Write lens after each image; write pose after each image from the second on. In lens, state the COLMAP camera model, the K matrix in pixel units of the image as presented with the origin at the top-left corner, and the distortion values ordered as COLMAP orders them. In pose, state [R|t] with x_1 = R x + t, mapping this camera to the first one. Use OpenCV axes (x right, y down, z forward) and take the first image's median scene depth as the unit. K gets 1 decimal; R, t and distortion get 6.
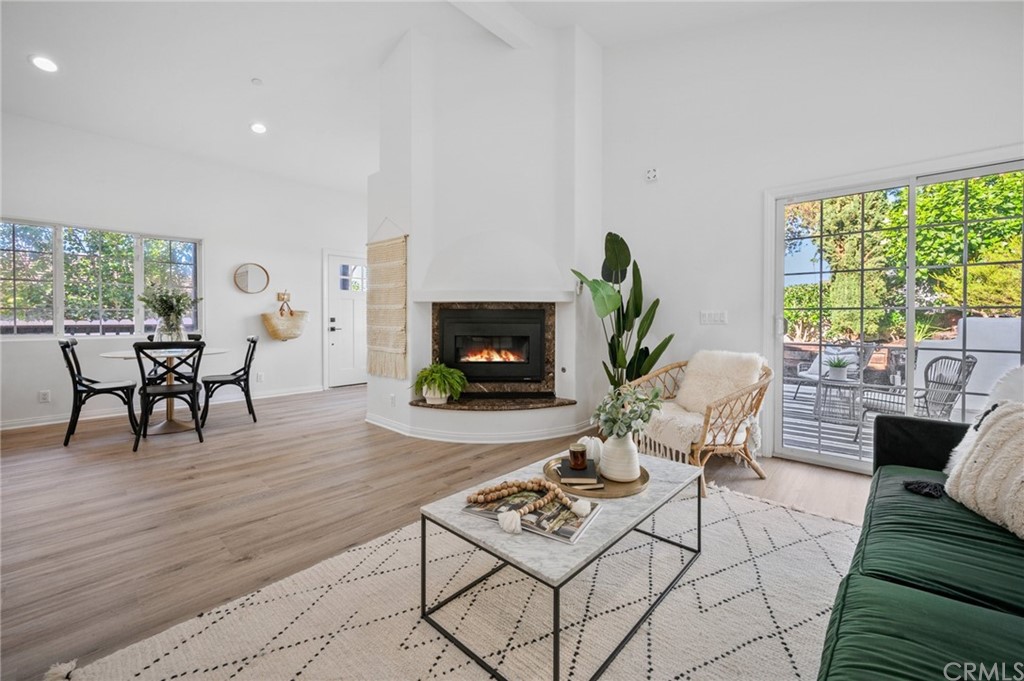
lens RADIAL K [[404.3, 0, 504.5], [0, 404.3, 318.8], [0, 0, 1]] dist [0.001439, 0.000394]
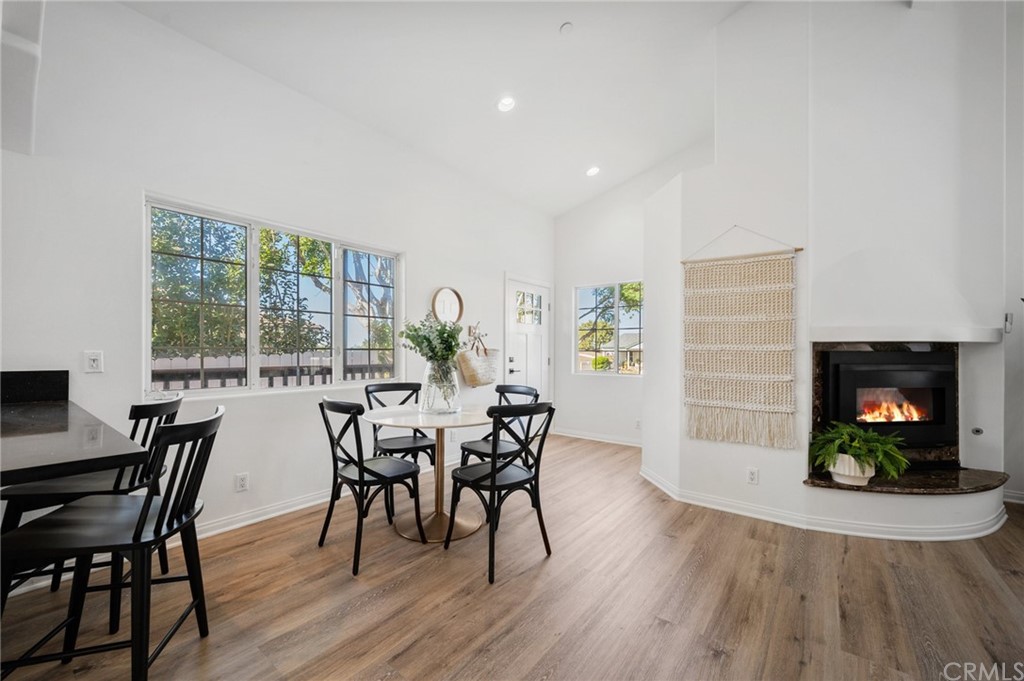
lens RADIAL K [[404.3, 0, 511.5], [0, 404.3, 347.0], [0, 0, 1]] dist [0.001439, 0.000394]
pose [[0.995772, 0.003451, 0.091794, -0.791402], [-0.002464, 0.999938, -0.010859, -0.021986], [-0.091826, 0.010587, 0.995719, 0.317681]]
